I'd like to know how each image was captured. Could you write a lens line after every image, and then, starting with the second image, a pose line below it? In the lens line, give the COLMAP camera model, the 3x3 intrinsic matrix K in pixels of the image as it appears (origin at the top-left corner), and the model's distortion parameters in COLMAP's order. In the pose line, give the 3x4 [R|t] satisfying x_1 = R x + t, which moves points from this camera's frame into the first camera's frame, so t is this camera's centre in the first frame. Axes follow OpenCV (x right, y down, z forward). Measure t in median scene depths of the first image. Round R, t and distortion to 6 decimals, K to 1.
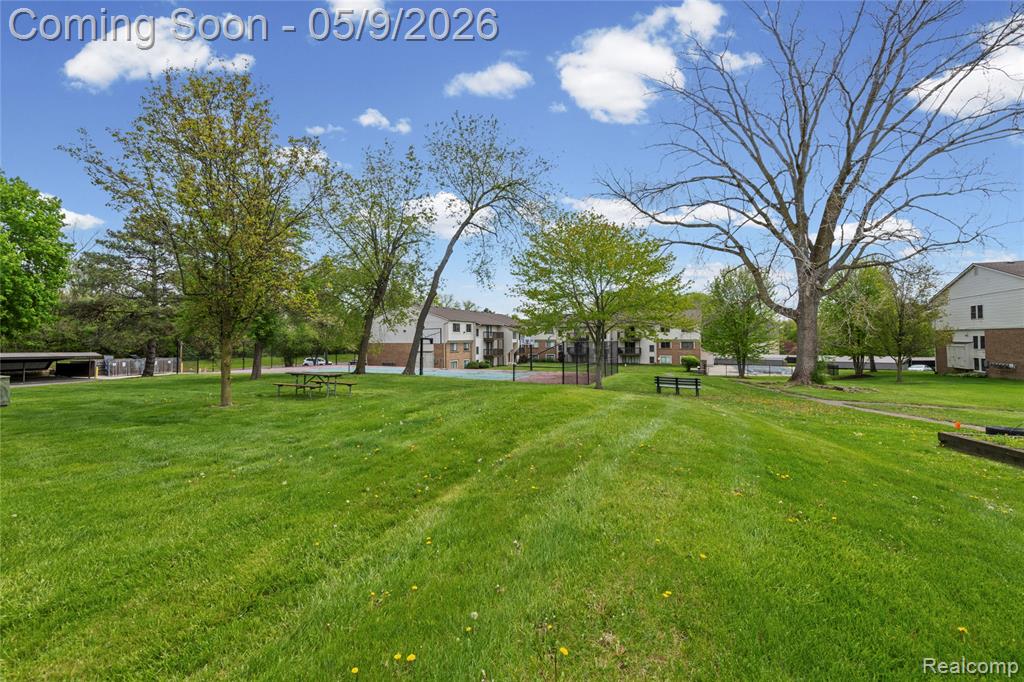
lens RADIAL K [[413.4, 0, 517.0], [0, 413.4, 340.7], [0, 0, 1]] dist [0.012686, -0.001565]
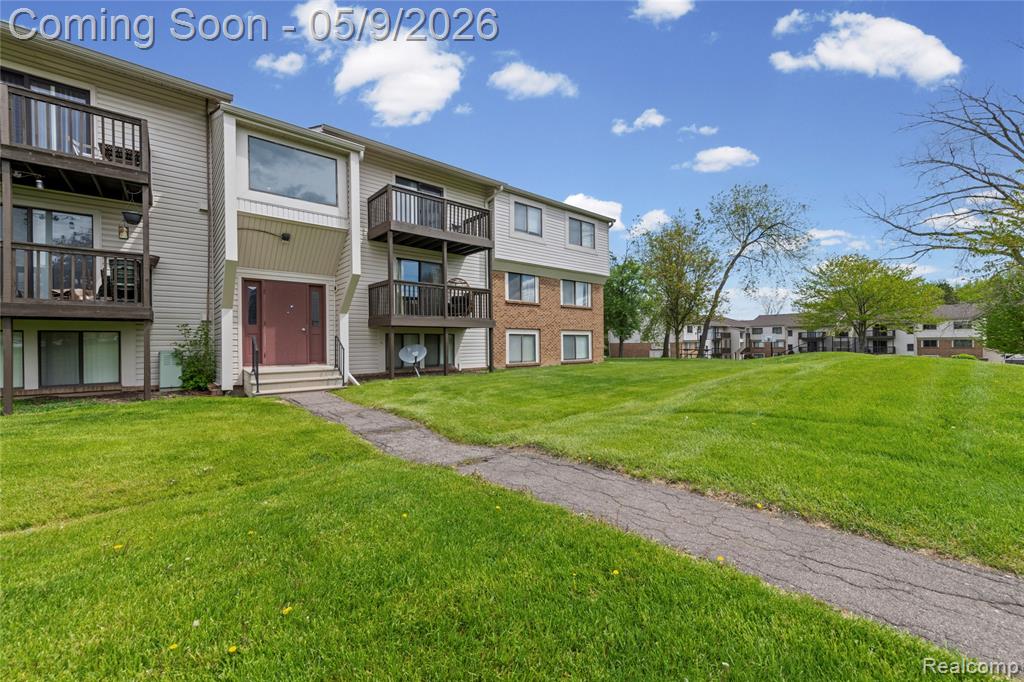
lens RADIAL K [[413.4, 0, 514.8], [0, 413.4, 343.7], [0, 0, 1]] dist [0.012686, -0.001565]
pose [[0.902986, -0.005947, -0.429628, -0.079442], [0.005720, 0.999982, -0.001820, 0.007710], [0.429632, -0.000814, 0.903004, -0.247167]]
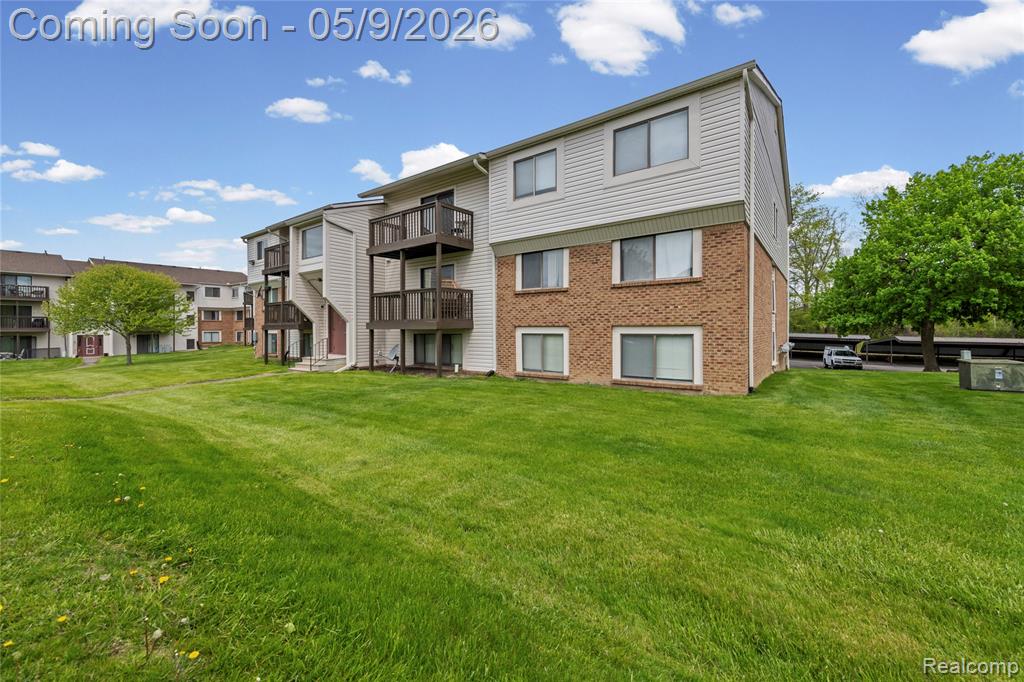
lens RADIAL K [[413.4, 0, 509.8], [0, 413.4, 334.1], [0, 0, 1]] dist [0.012686, -0.001565]
pose [[-0.231026, 0.005770, -0.972931, 0.131585], [-0.002988, 0.999973, 0.006639, -0.011828], [0.972943, 0.004441, -0.231002, 0.450868]]
